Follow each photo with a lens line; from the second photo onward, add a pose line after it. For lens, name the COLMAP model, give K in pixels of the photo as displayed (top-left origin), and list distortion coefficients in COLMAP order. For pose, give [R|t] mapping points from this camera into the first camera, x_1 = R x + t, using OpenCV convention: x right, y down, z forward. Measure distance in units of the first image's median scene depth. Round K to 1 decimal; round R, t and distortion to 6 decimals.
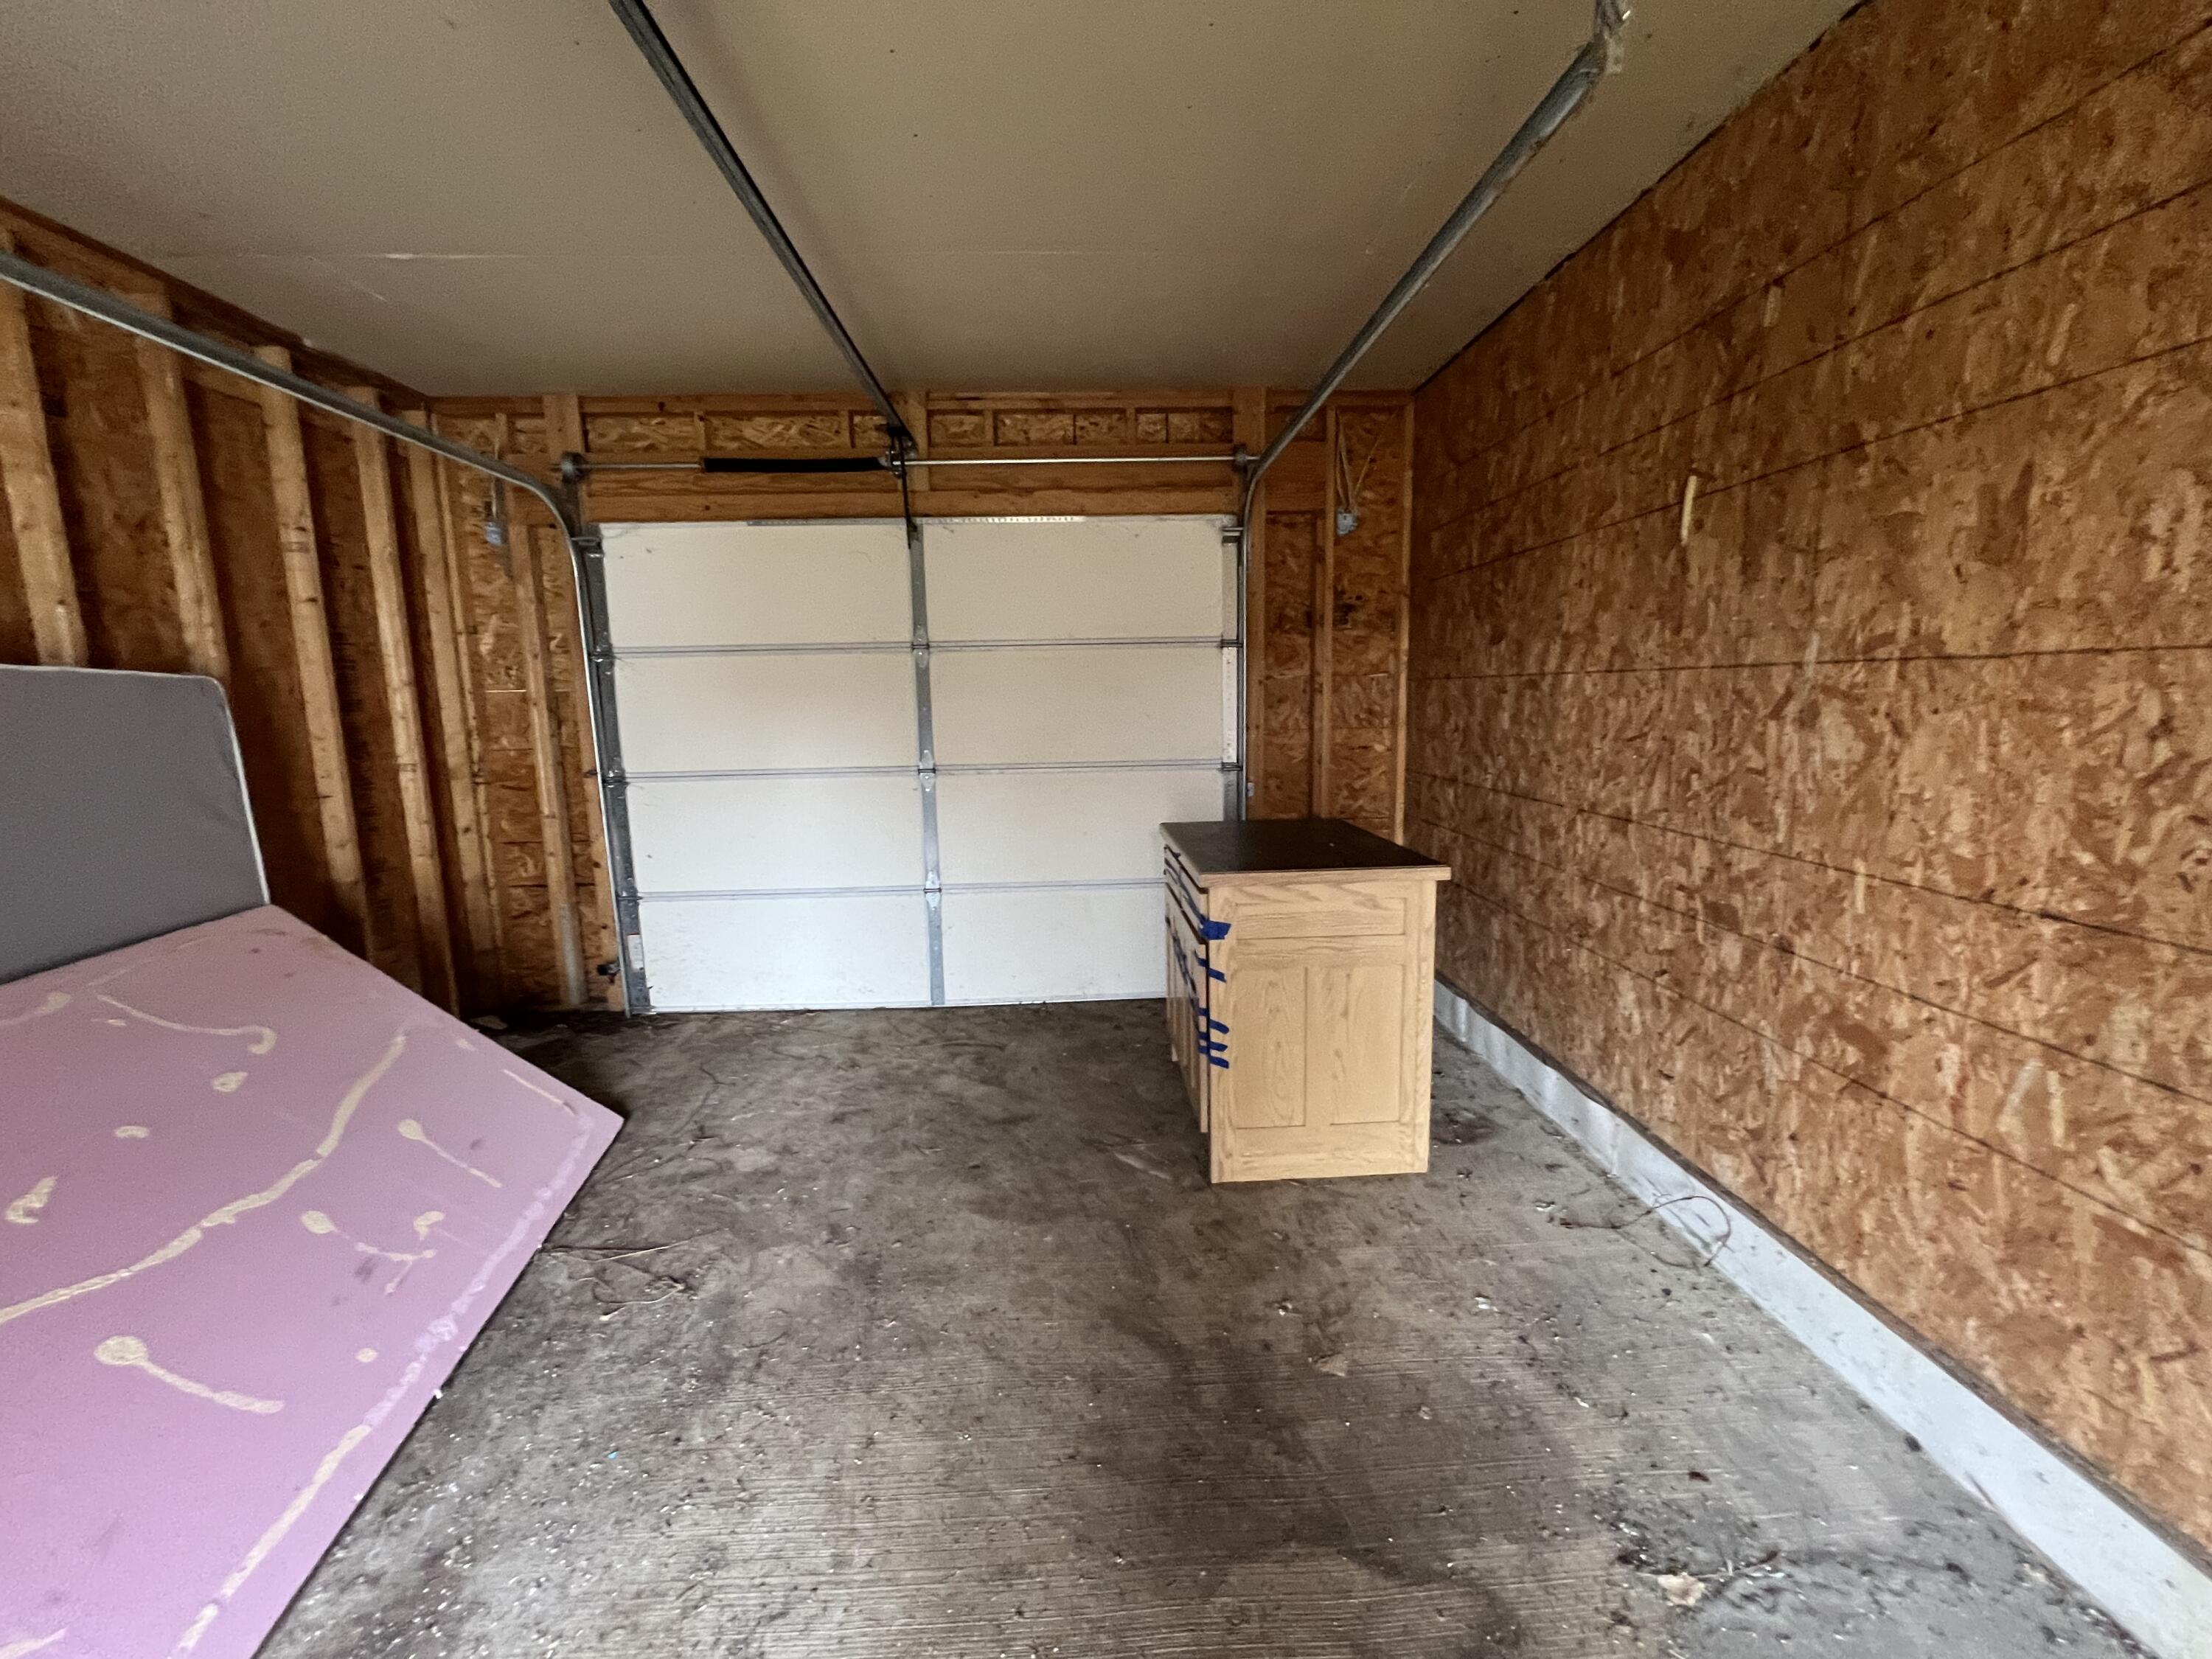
lens RADIAL K [[901.7, 0, 1105.7], [0, 901.7, 827.3], [0, 0, 1]] dist [-0.003178, 0.000887]
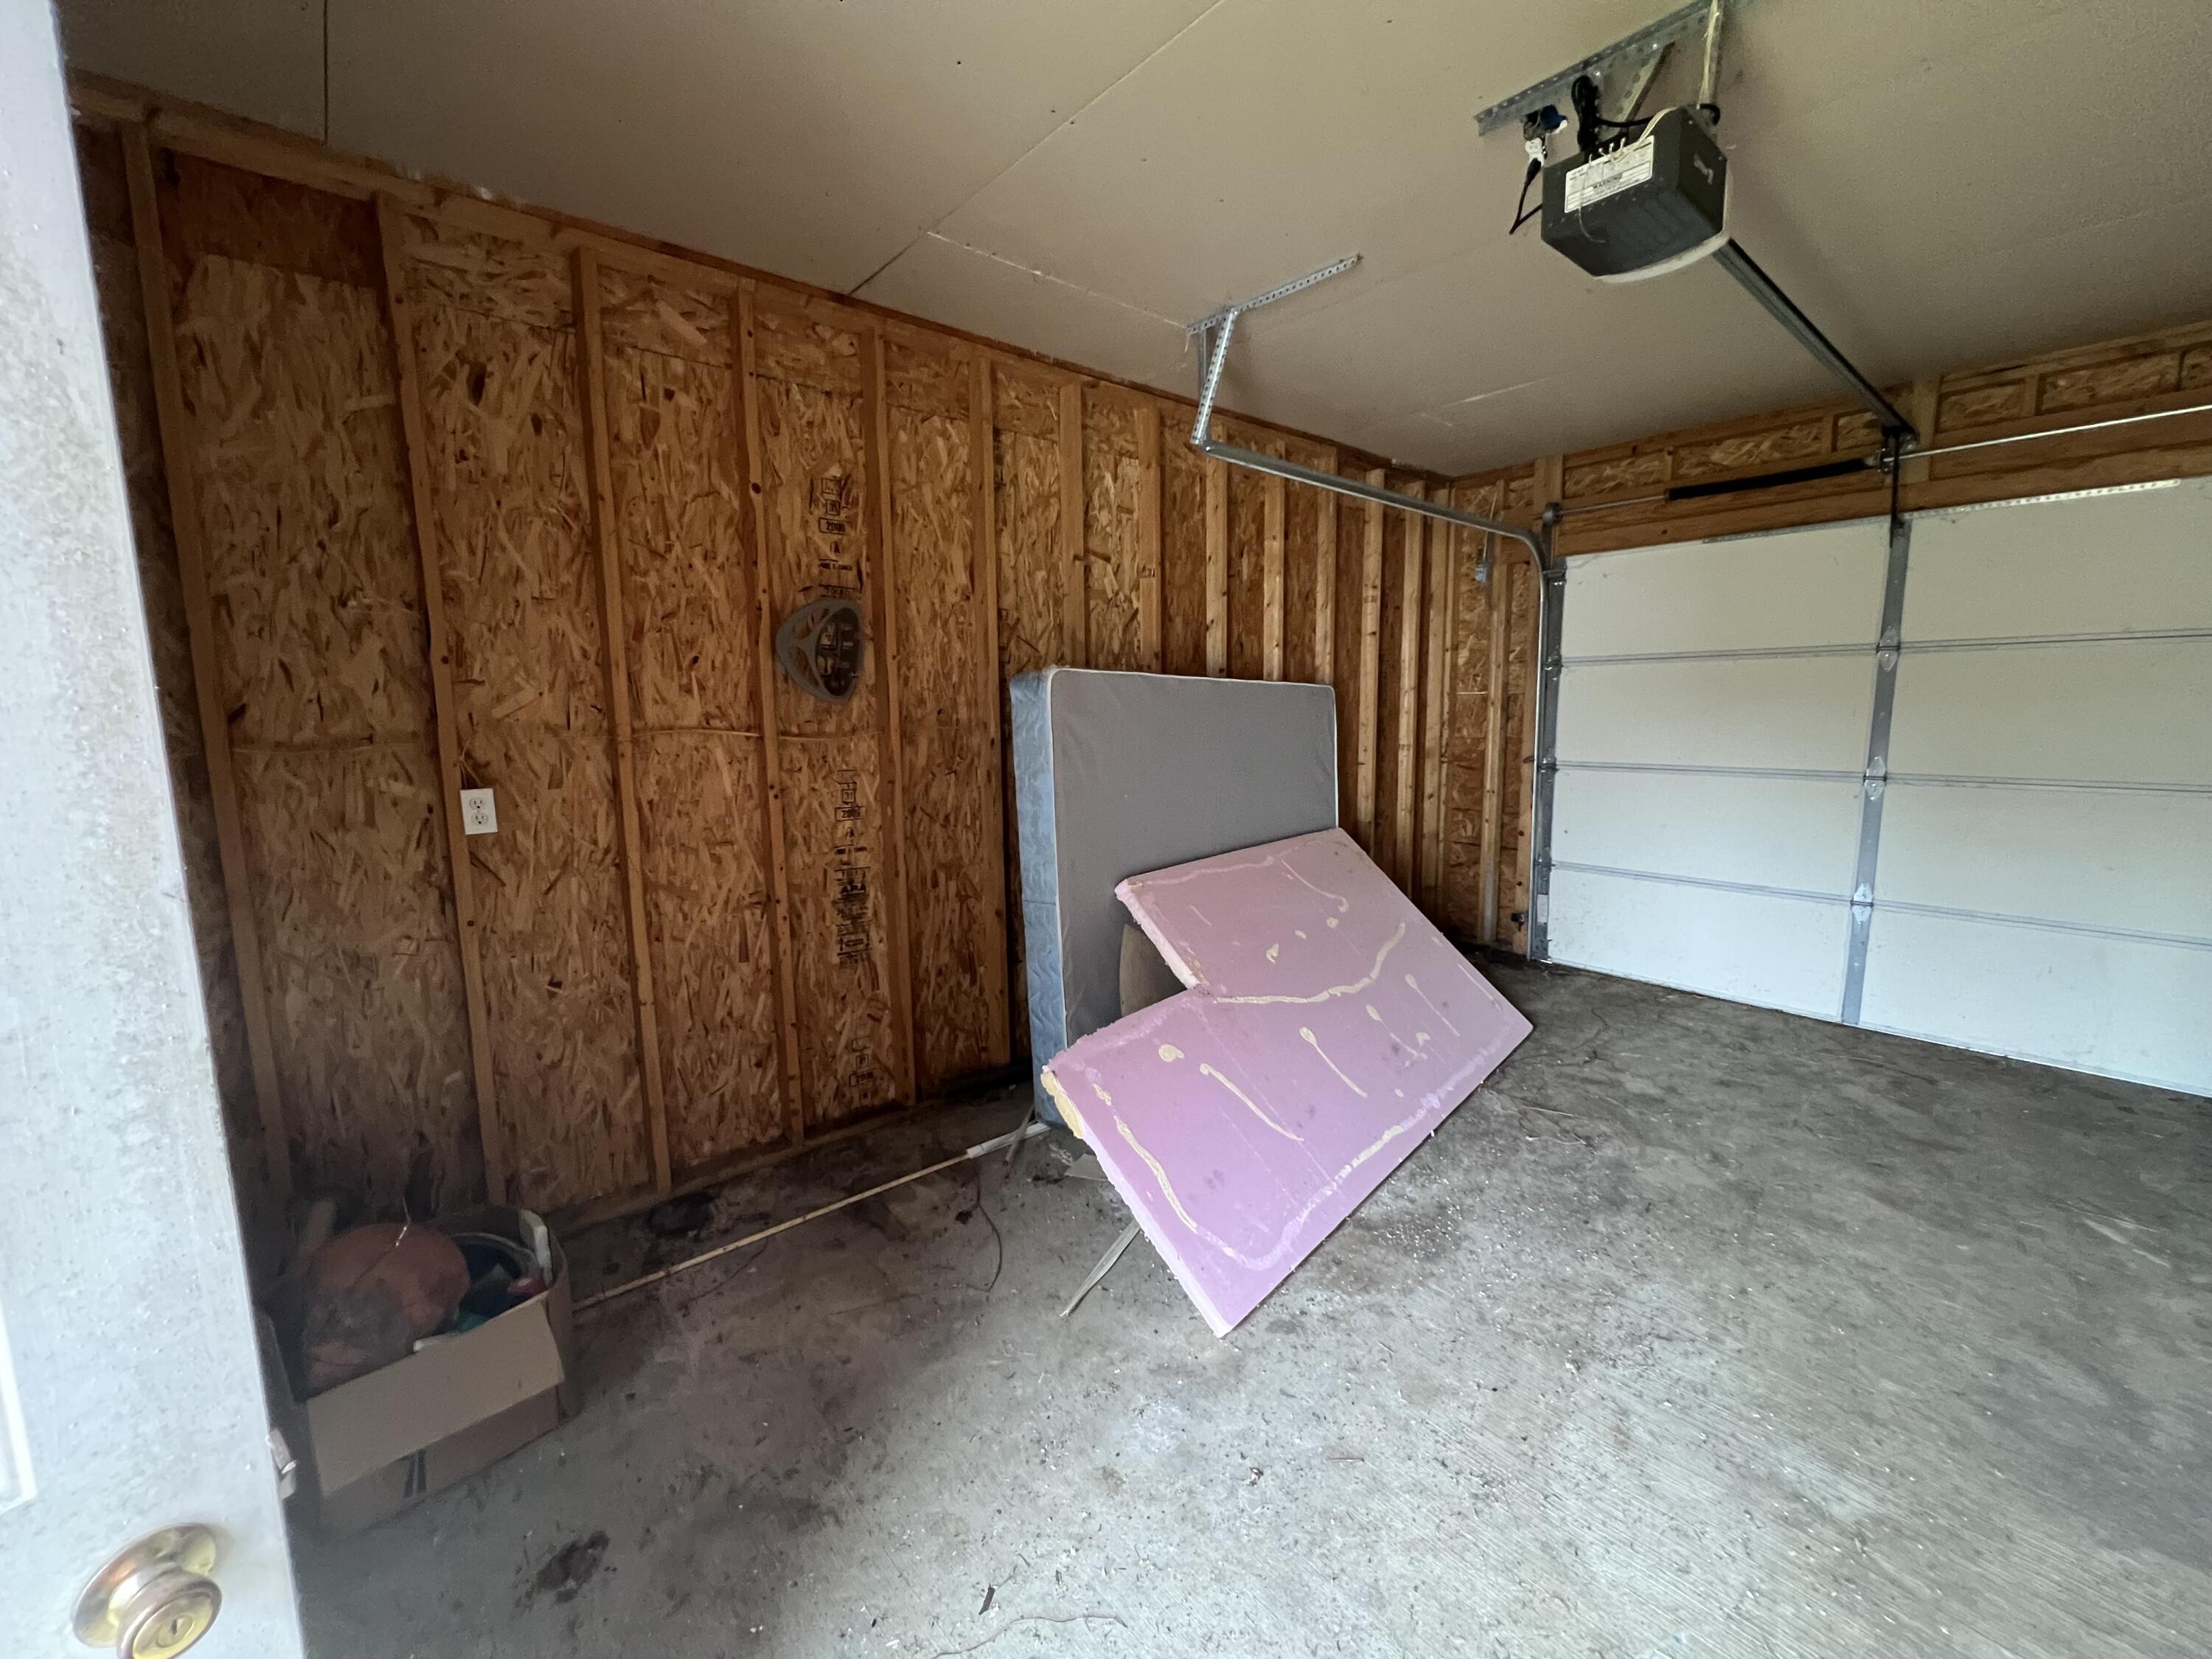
lens RADIAL K [[901.7, 0, 1102.7], [0, 901.7, 825.5], [0, 0, 1]] dist [-0.003178, 0.000887]
pose [[0.623136, 0.116811, -0.773342, 0.045746], [-0.115134, 0.991712, 0.057023, 0.035263], [0.773593, 0.053505, 0.631420, -0.307499]]
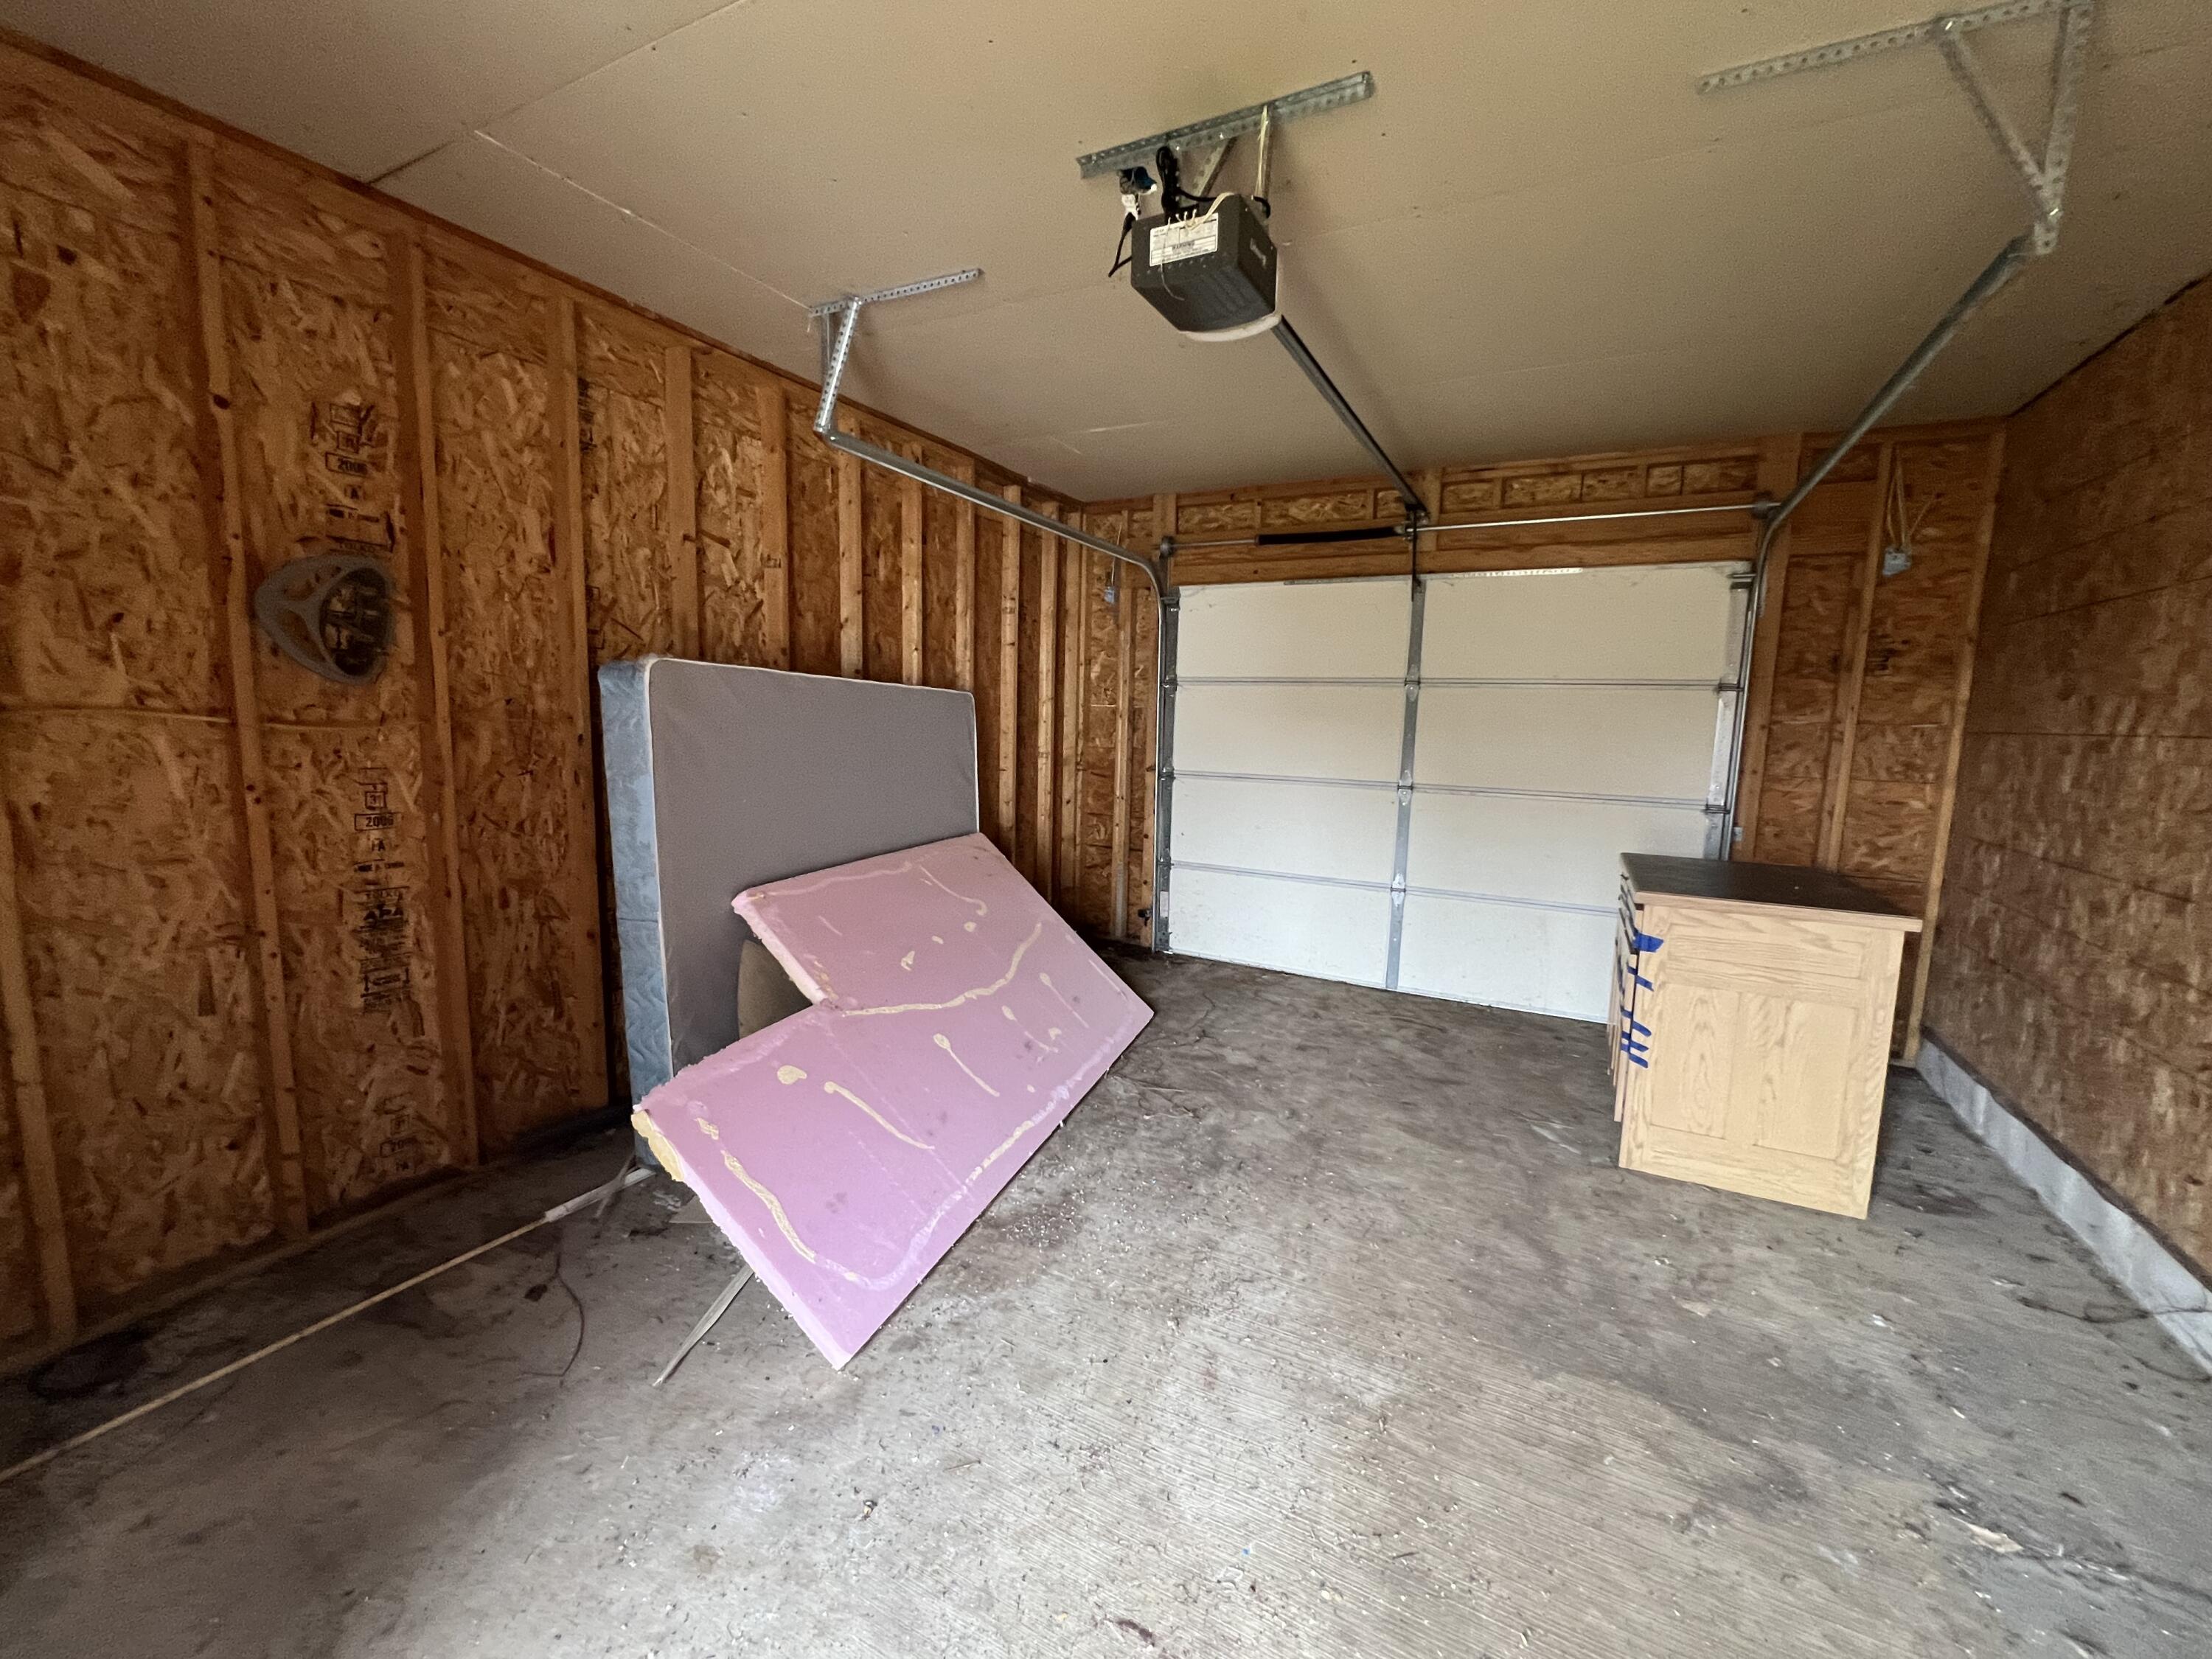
lens RADIAL K [[901.7, 0, 1104.5], [0, 901.7, 825.1], [0, 0, 1]] dist [-0.003178, 0.000887]
pose [[0.863603, 0.104773, -0.493165, 0.062363], [-0.117311, 0.993080, 0.005552, 0.033471], [0.490334, 0.053059, 0.869918, -0.278595]]
